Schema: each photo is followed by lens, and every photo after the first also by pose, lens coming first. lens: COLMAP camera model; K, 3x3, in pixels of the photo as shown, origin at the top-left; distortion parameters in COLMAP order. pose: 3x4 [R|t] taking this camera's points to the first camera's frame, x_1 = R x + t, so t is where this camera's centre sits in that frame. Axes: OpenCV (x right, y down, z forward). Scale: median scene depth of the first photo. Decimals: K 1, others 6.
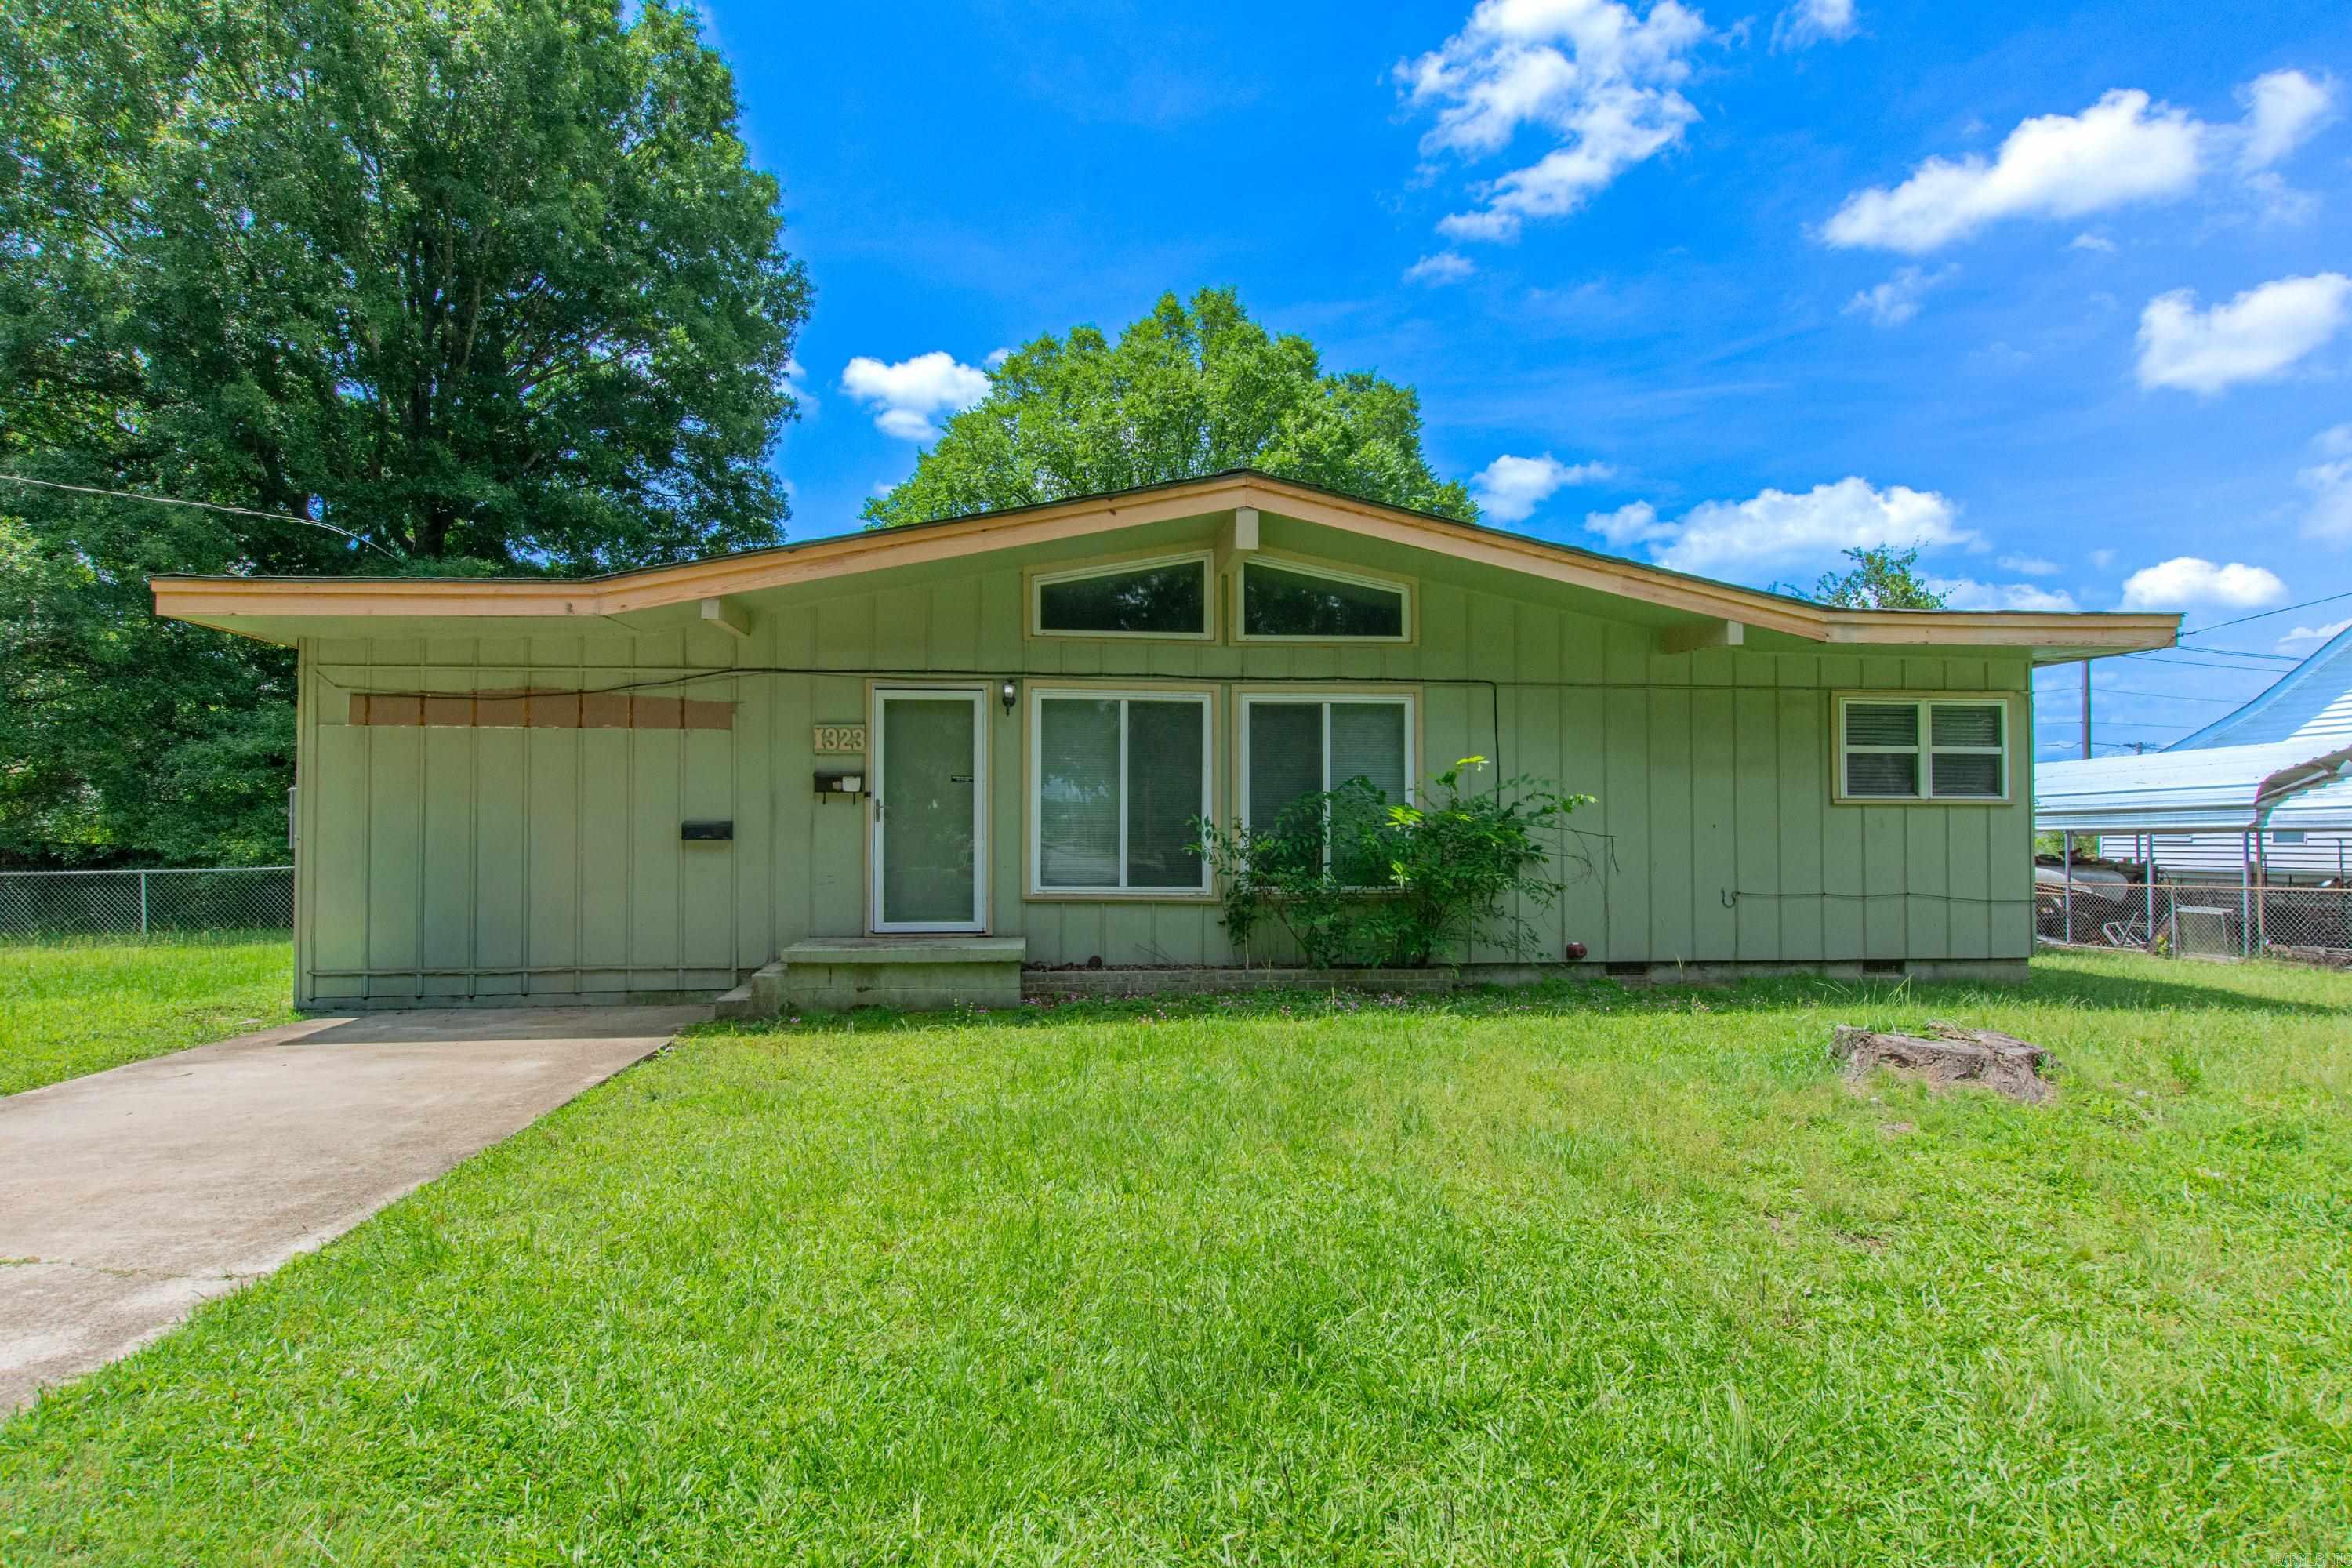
lens RADIAL K [[1226.3, 0, 1172.6], [0, 1226.3, 801.7], [0, 0, 1]] dist [-0.002469, 0.000674]
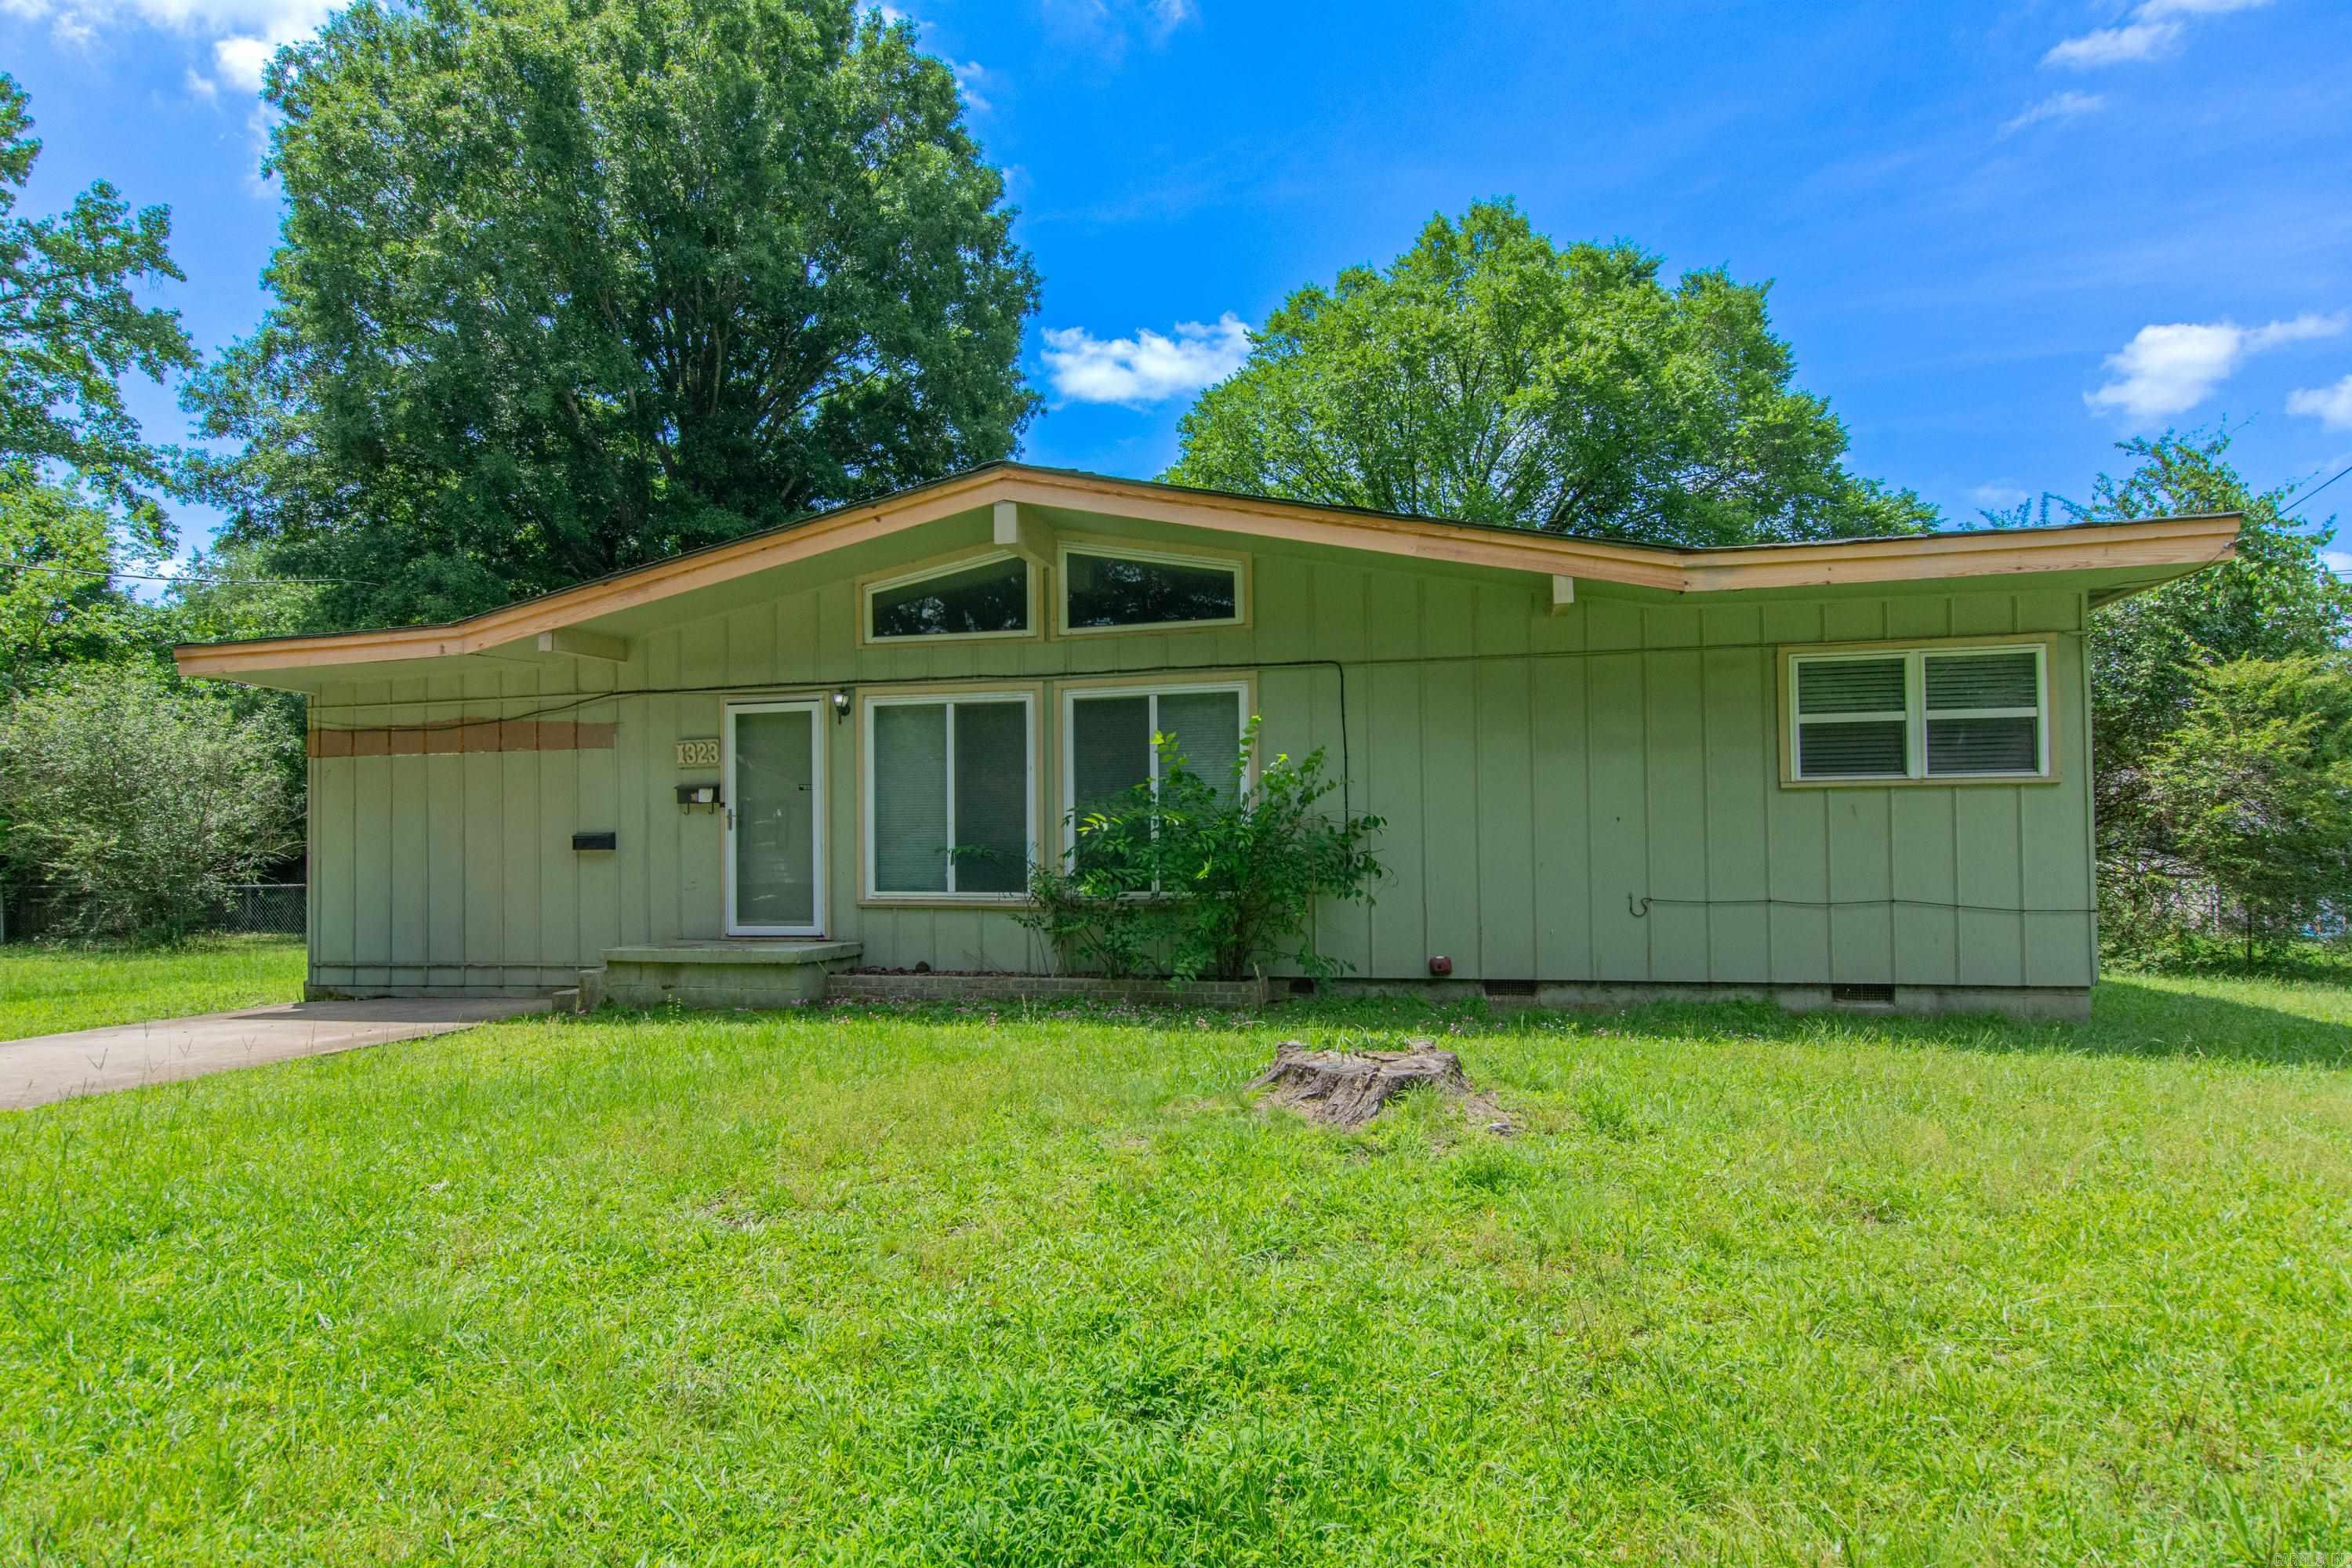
lens RADIAL K [[1385.6, 0, 1161.6], [0, 1385.6, 812.4], [0, 0, 1]] dist [-0.001938, 0.000097]
pose [[0.936797, -0.020681, -0.349262, 0.500860], [0.022939, 0.999734, 0.002331, 0.006417], [0.349121, -0.010196, 0.937022, 0.012119]]
